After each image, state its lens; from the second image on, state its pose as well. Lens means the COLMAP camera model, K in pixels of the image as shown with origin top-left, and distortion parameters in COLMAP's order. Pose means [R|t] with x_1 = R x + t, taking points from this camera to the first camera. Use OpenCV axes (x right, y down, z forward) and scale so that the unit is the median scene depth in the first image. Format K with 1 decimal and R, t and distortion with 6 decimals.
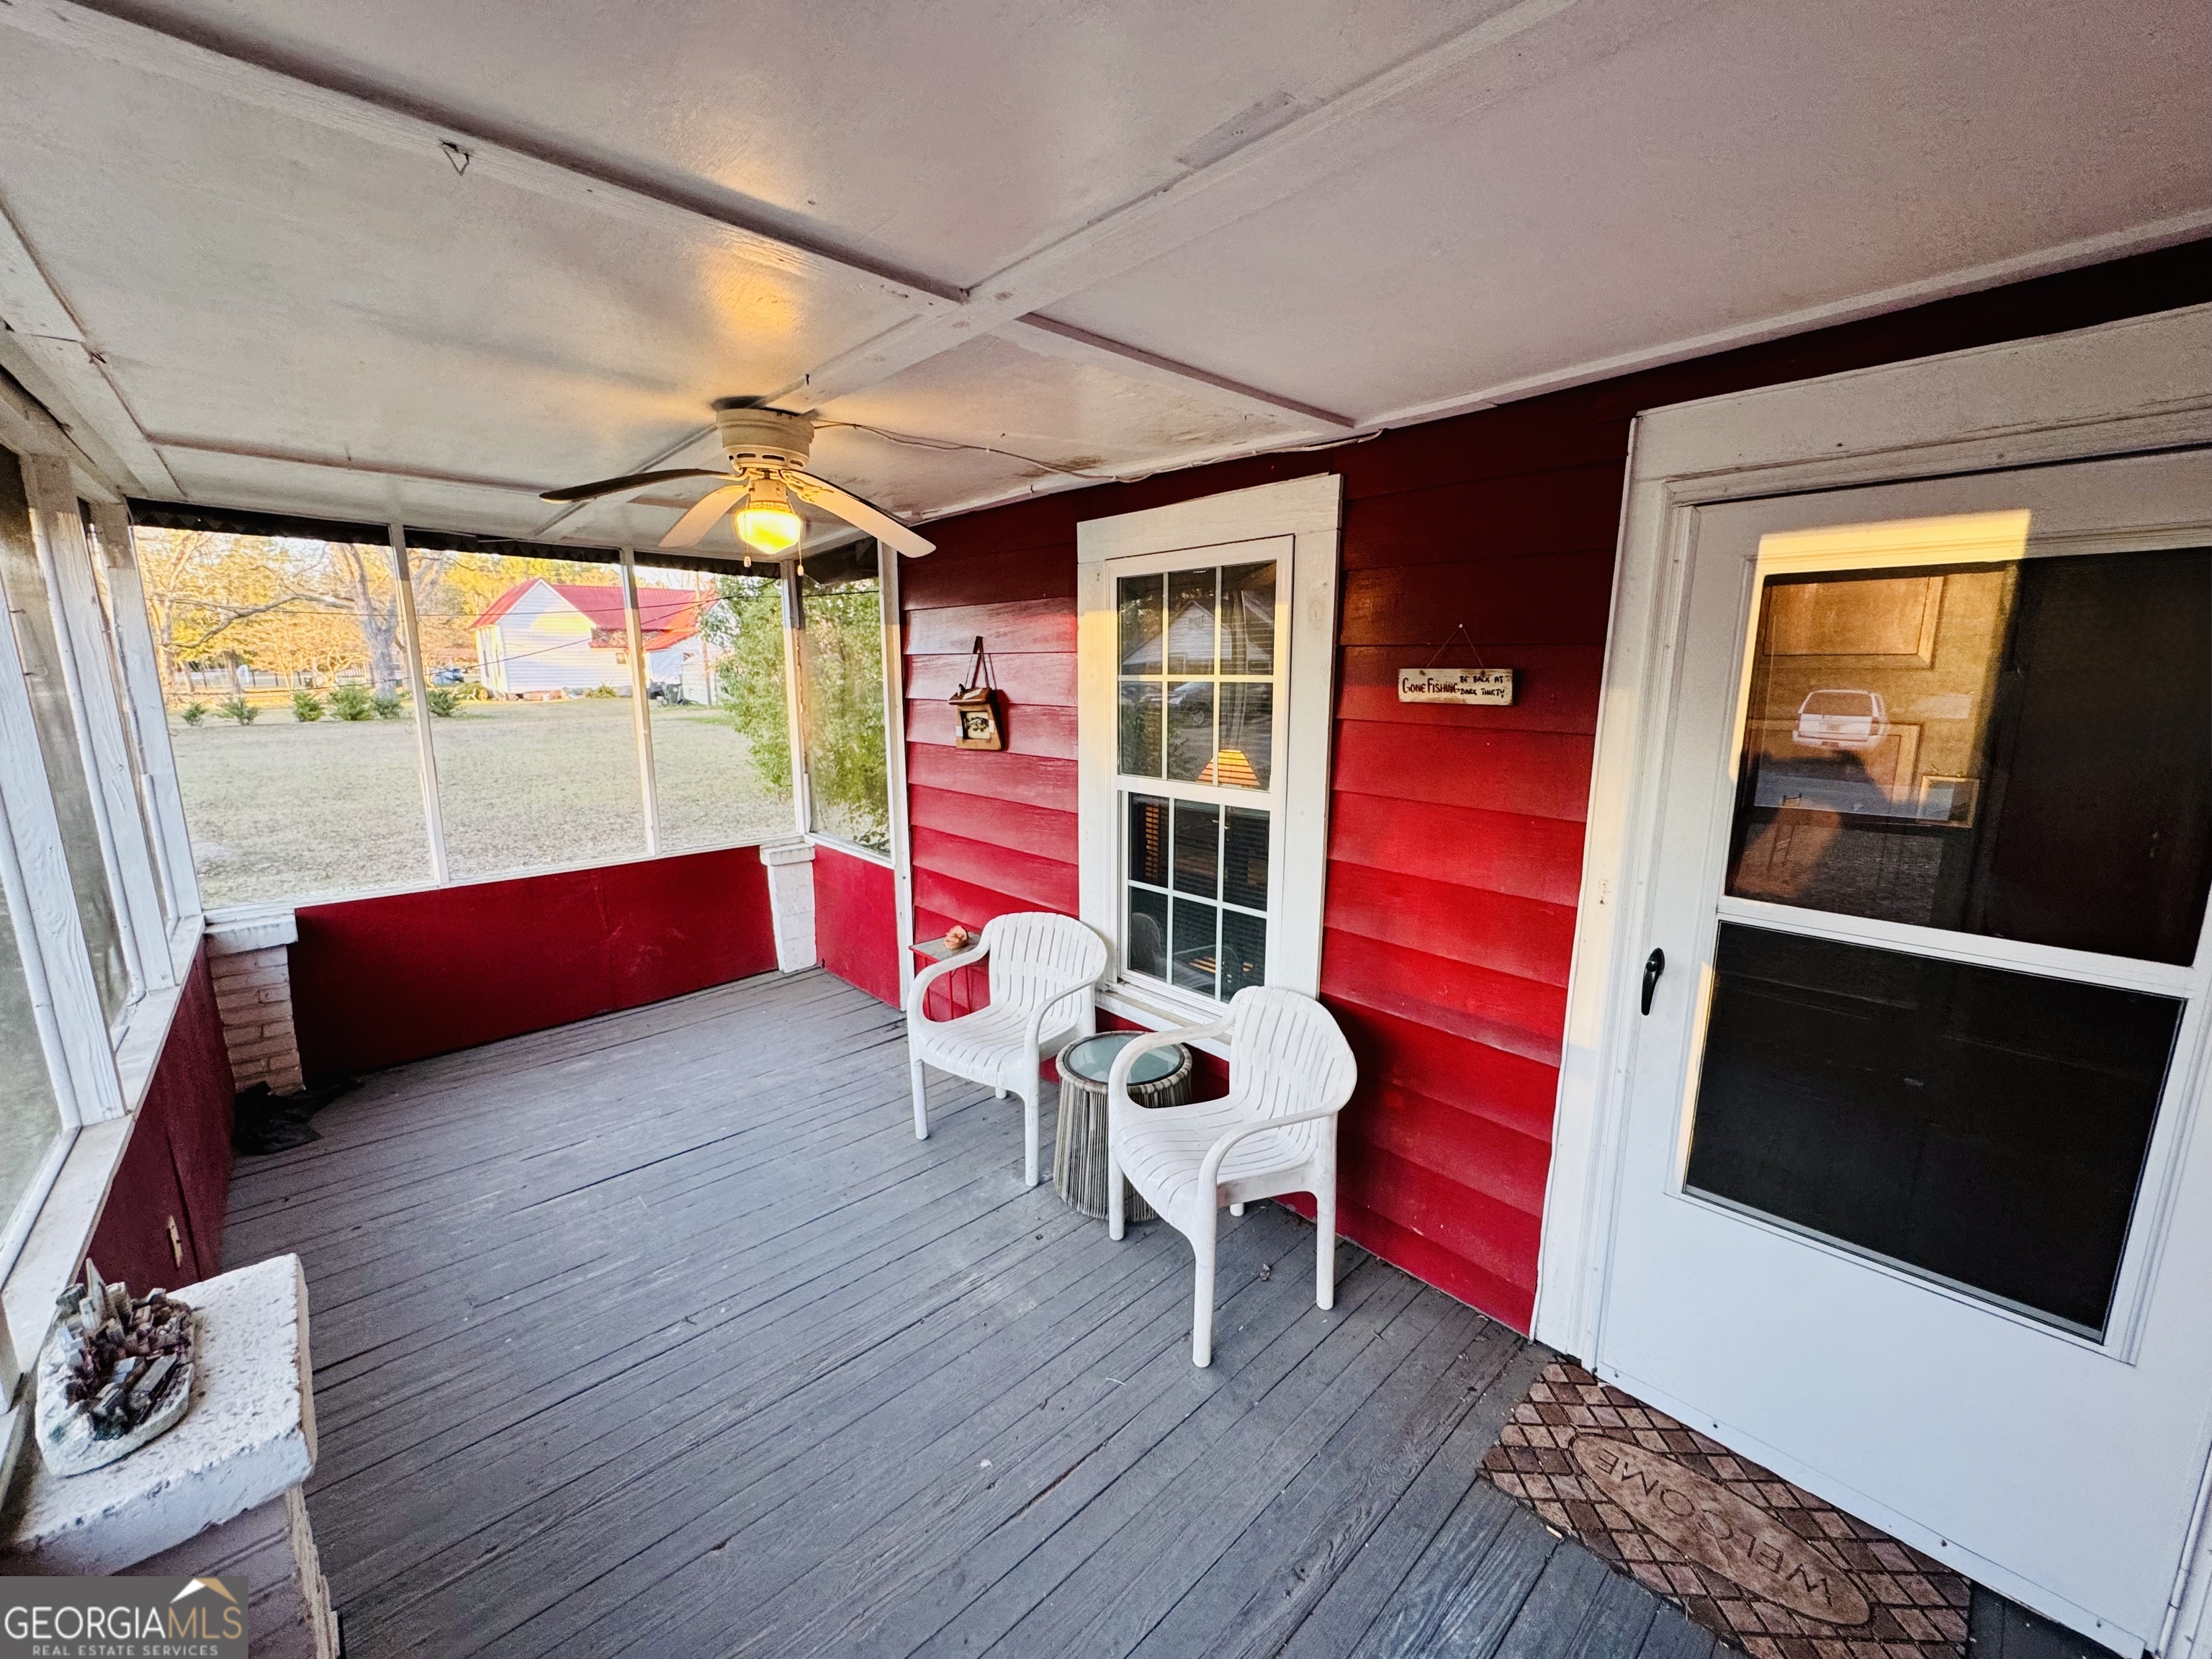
lens RADIAL K [[883.1, 0, 1111.1], [0, 883.1, 832.4], [0, 0, 1]] dist [-0.001737, -0.000076]
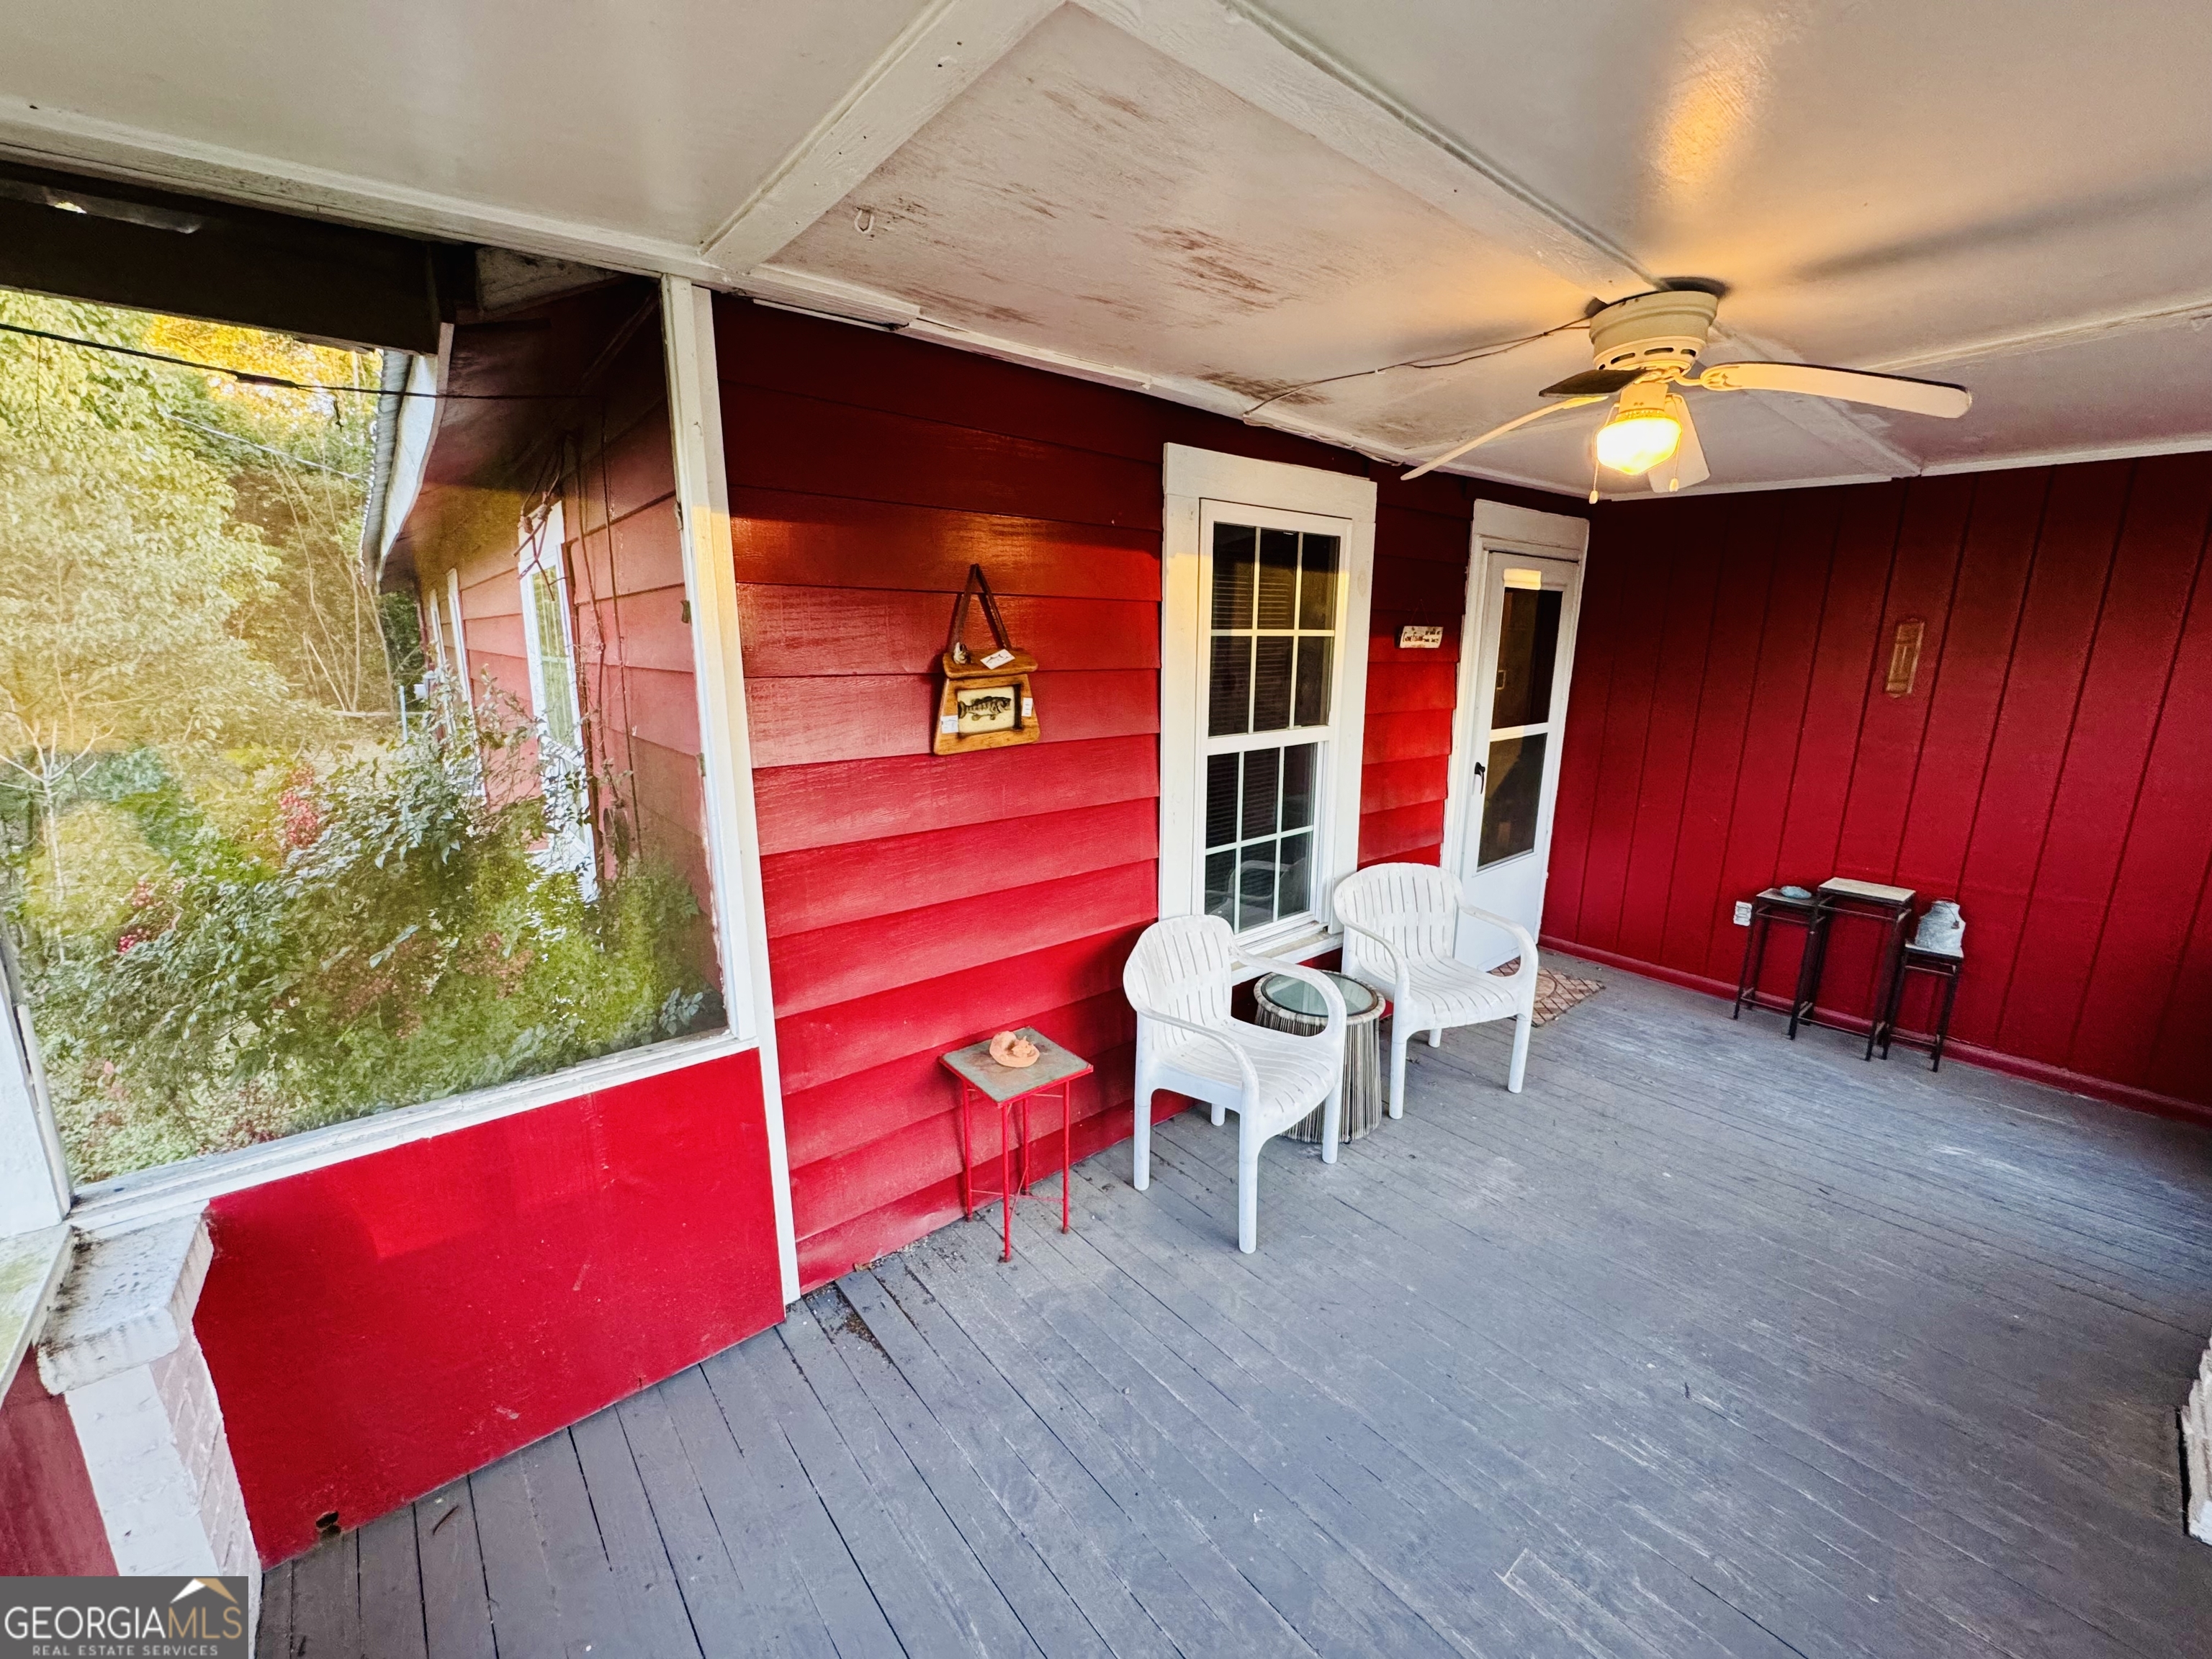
lens RADIAL K [[883.1, 0, 1106.4], [0, 883.1, 824.6], [0, 0, 1]] dist [-0.001737, -0.000076]
pose [[0.048703, -0.210200, 0.976445, -1.095313], [0.175874, 0.964135, 0.198777, -0.216119], [-0.983207, 0.162050, 0.083925, 1.246490]]
